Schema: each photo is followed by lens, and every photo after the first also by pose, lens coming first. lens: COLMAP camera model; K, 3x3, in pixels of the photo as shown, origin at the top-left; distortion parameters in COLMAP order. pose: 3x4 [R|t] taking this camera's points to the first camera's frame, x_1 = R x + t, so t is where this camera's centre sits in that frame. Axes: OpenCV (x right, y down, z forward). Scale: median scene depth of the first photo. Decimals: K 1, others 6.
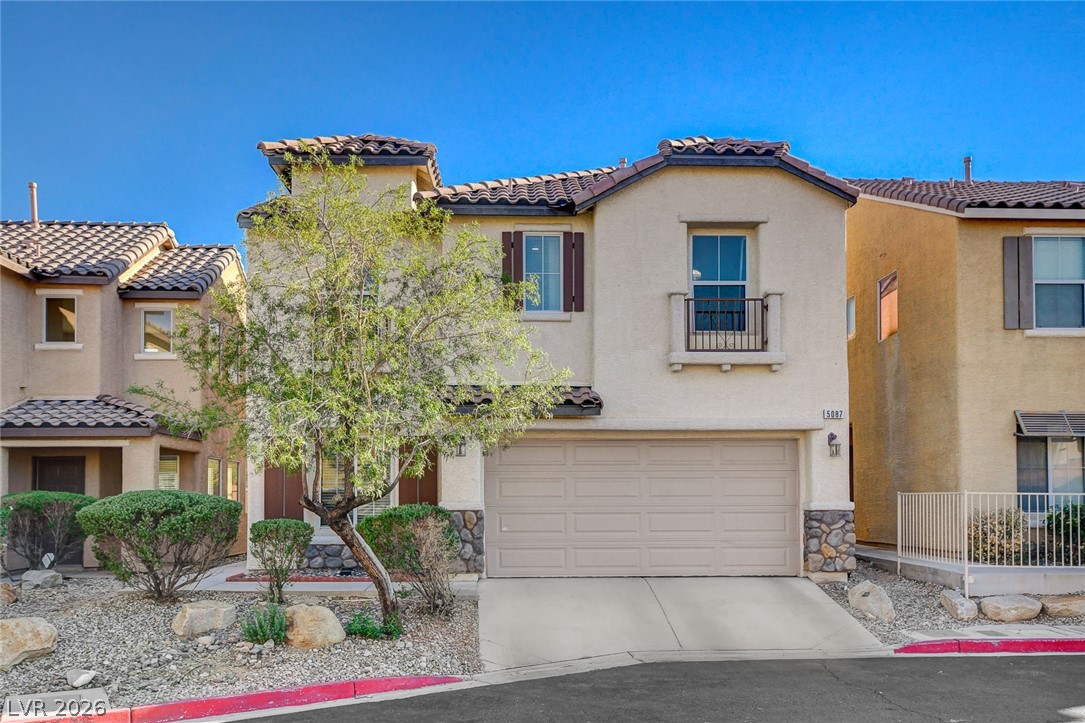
lens RADIAL K [[907.3, 0, 540.0], [0, 907.3, 408.7], [0, 0, 1]] dist [0.009643, 0.073651]
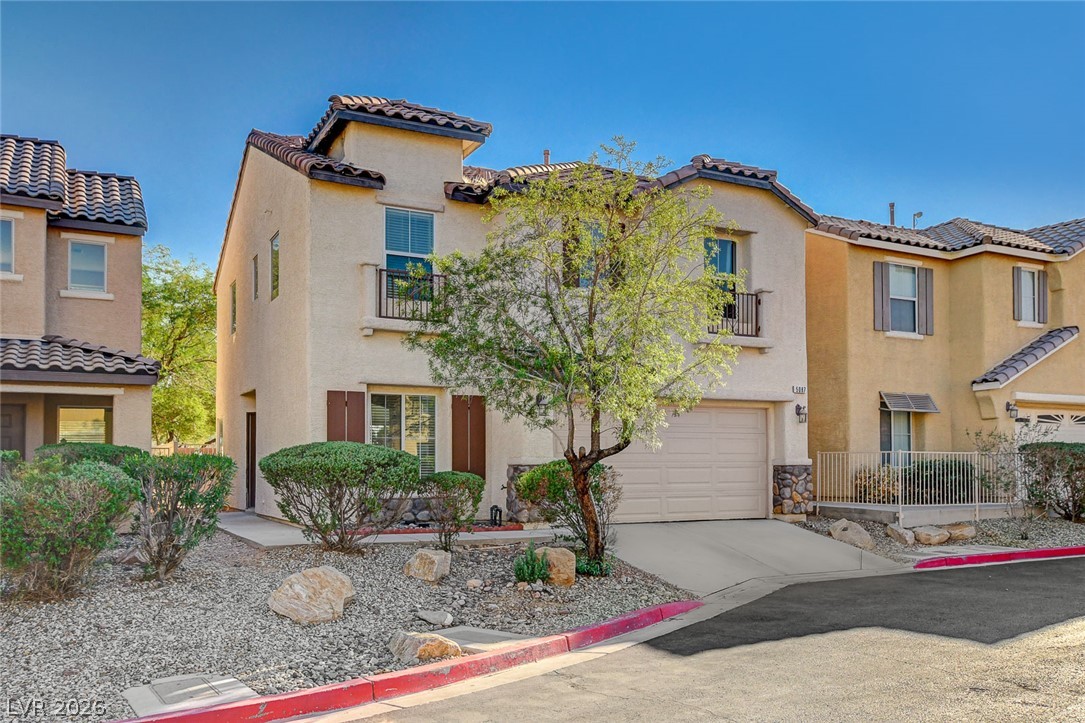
lens RADIAL K [[898.0, 0, 544.8], [0, 898.0, 363.7], [0, 0, 1]] dist [0.031791, 0.003034]
pose [[0.904912, 0.048799, 0.422792, -0.527641], [-0.044347, 0.998809, -0.020368, 0.011243], [-0.423282, -0.000319, 0.905998, 0.009841]]
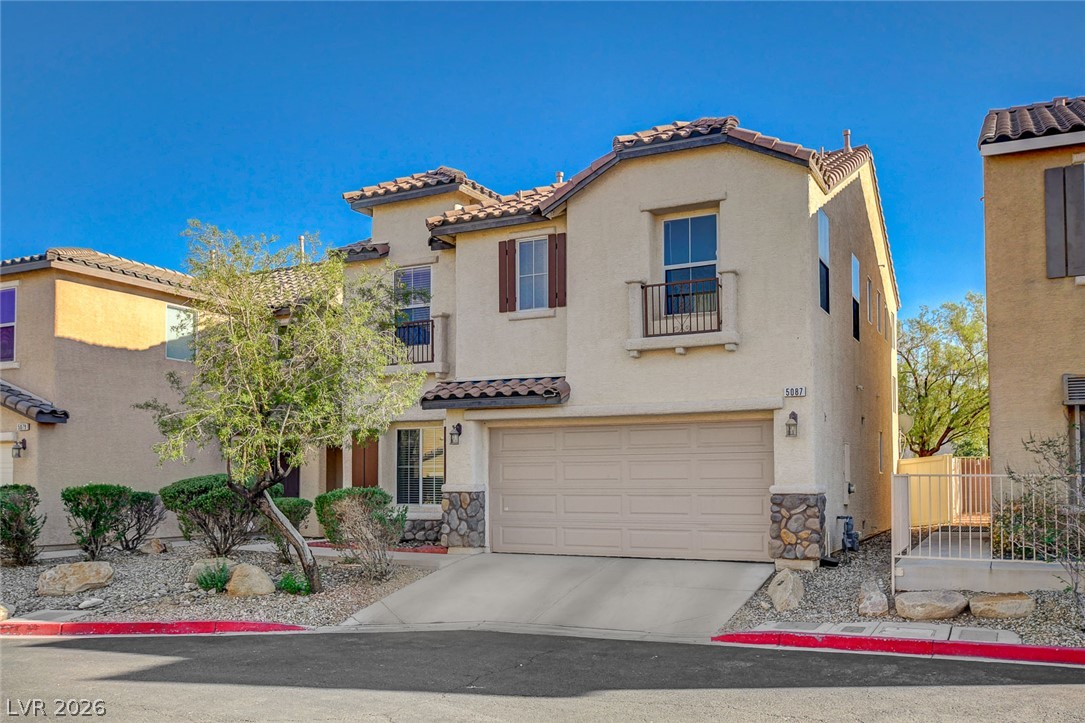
lens RADIAL K [[934.6, 0, 542.5], [0, 934.6, 361.5], [0, 0, 1]] dist [-0.009336, -0.001072]
pose [[0.869902, -0.061798, -0.489338, 0.566261], [0.050776, 0.998069, -0.035778, -0.004009], [0.490604, 0.006277, 0.871360, 0.025617]]
